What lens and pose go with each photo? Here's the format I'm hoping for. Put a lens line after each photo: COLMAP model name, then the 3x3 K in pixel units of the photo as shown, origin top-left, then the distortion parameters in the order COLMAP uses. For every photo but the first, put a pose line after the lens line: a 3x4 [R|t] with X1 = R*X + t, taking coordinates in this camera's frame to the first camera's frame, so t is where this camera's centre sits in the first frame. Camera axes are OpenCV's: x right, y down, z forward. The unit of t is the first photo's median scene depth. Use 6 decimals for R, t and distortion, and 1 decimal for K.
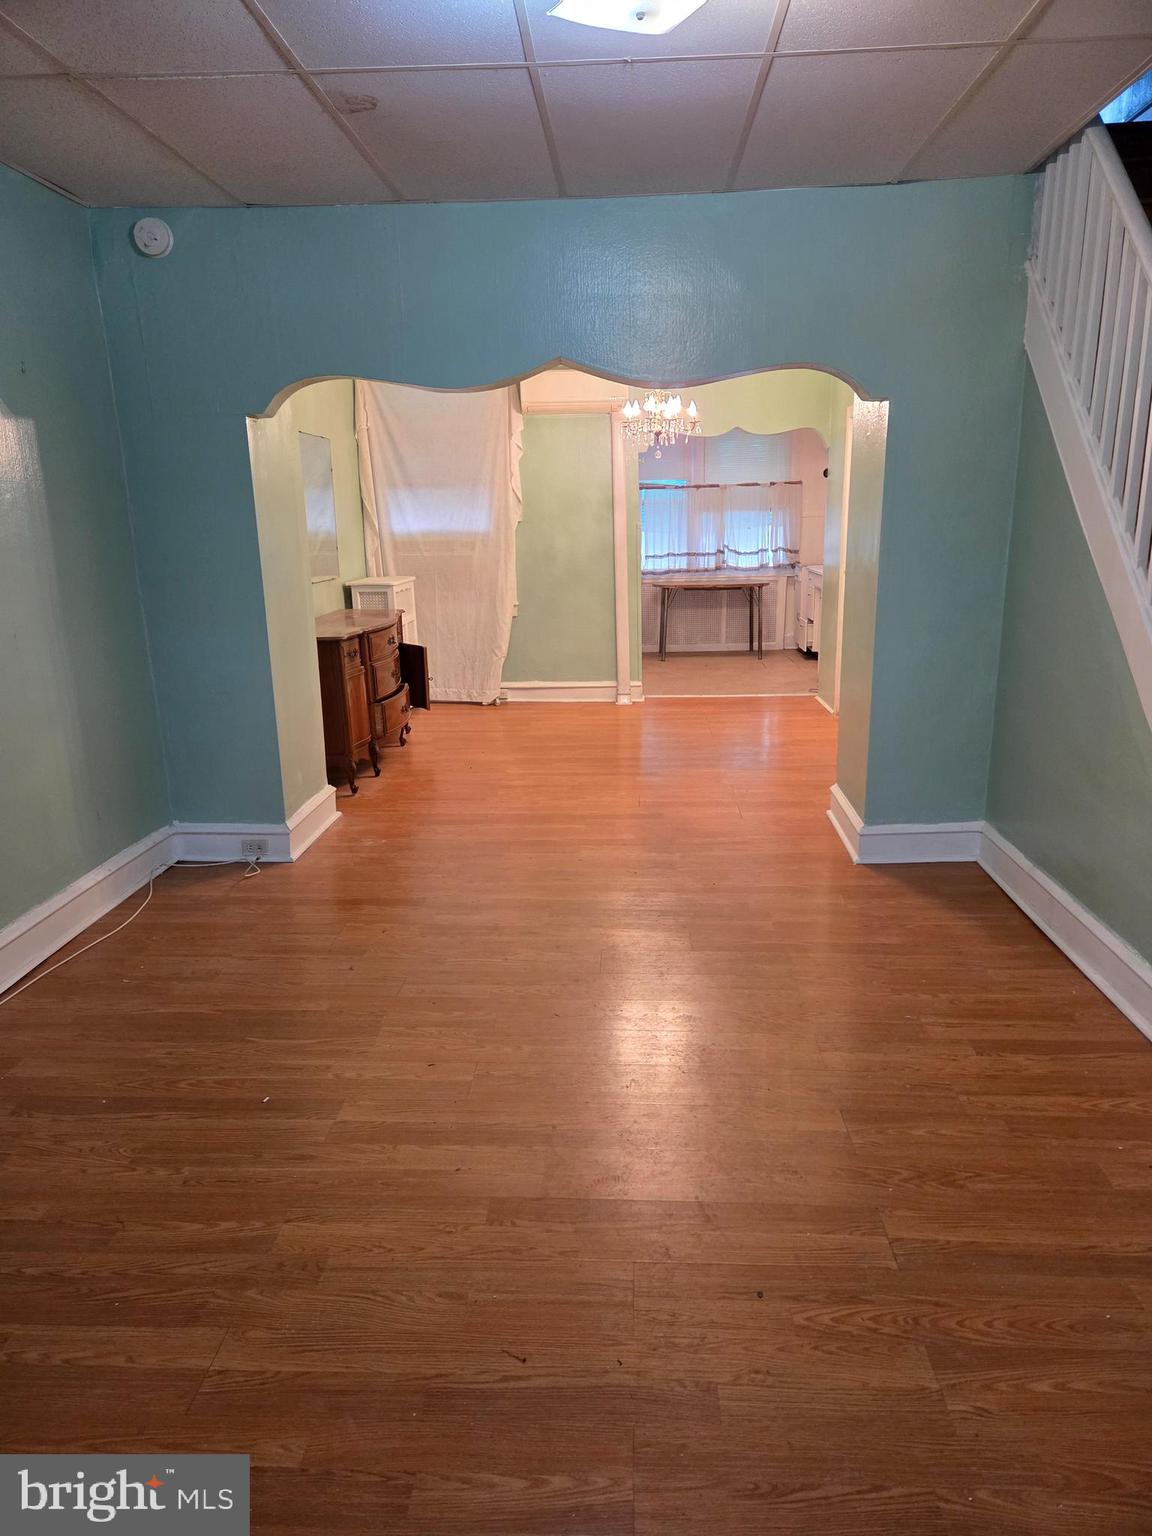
lens RADIAL K [[1036.5, 0, 571.7], [0, 1036.5, 777.2], [0, 0, 1]] dist [0.079122, -0.056200]
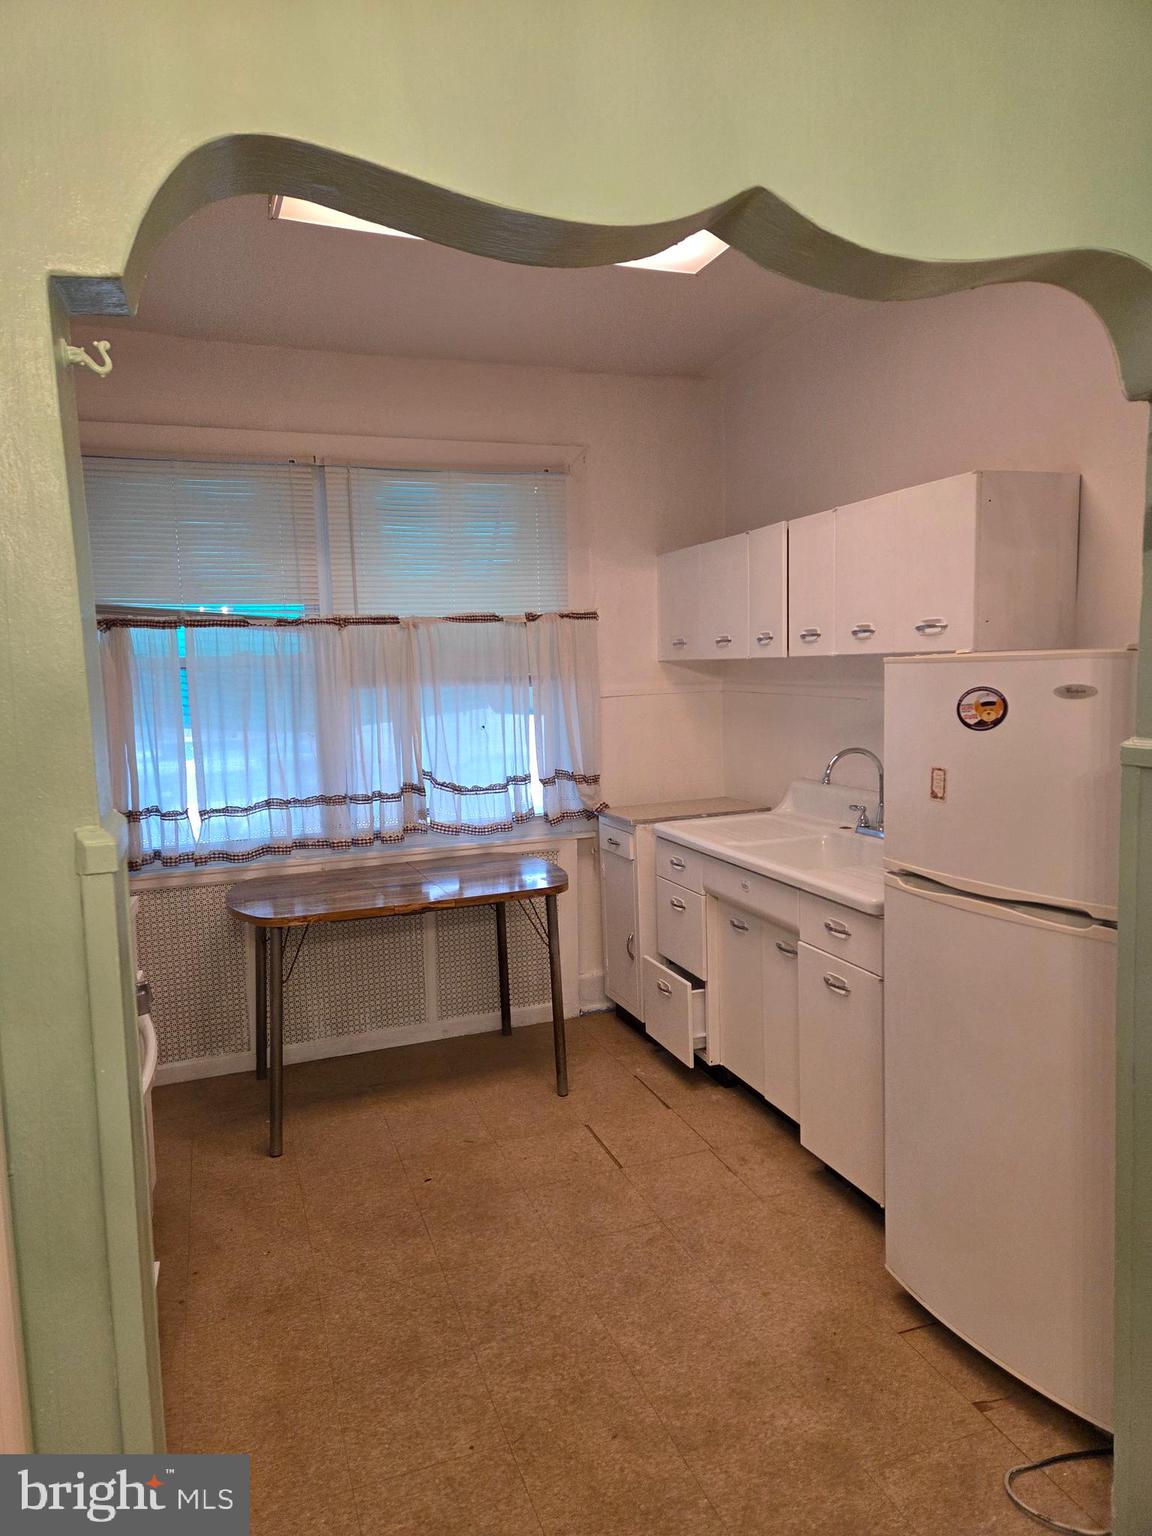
lens RADIAL K [[1036.5, 0, 582.9], [0, 1036.5, 753.1], [0, 0, 1]] dist [0.079122, -0.056200]
pose [[0.923792, -0.043191, 0.380452, 0.240204], [0.098681, 0.986908, -0.127573, -0.734553], [-0.369961, 0.155395, 0.915959, 2.645682]]
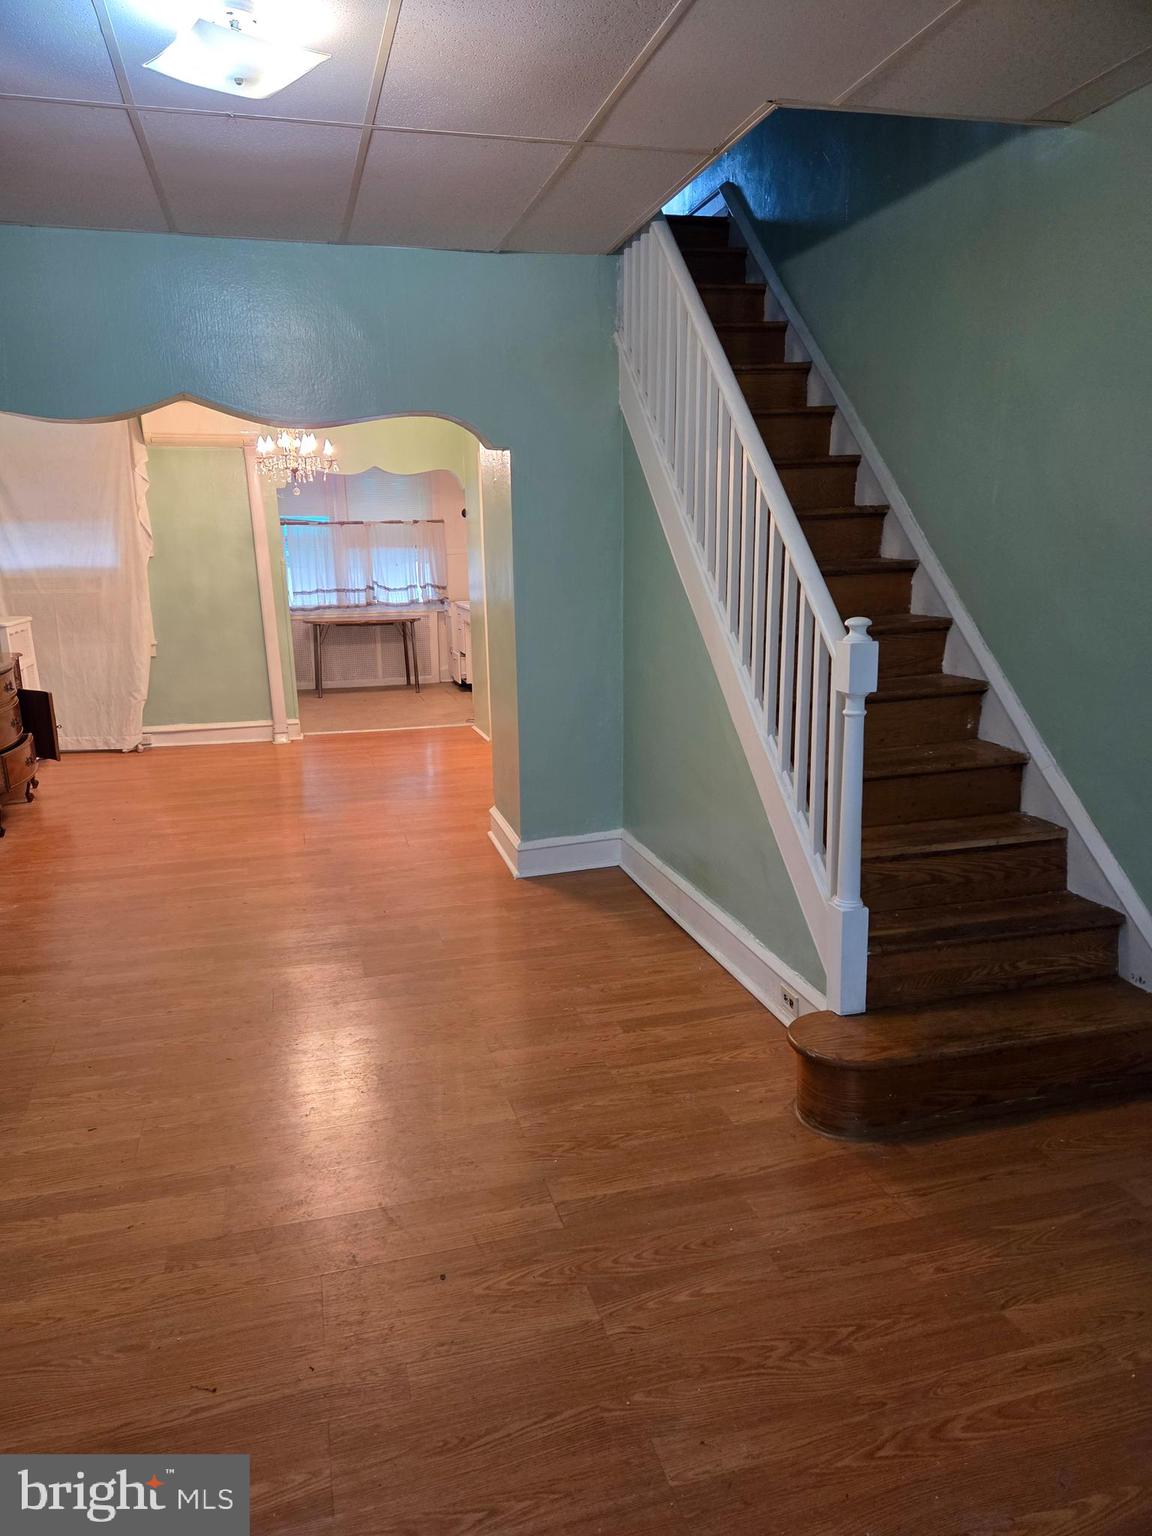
lens RADIAL K [[1036.5, 0, 561.3], [0, 1036.5, 786.8], [0, 0, 1]] dist [0.079122, -0.056200]
pose [[0.950544, -0.069163, 0.302791, 0.001268], [0.076350, 0.997009, -0.011950, 0.006356], [-0.301059, 0.034477, 0.952982, -0.036055]]
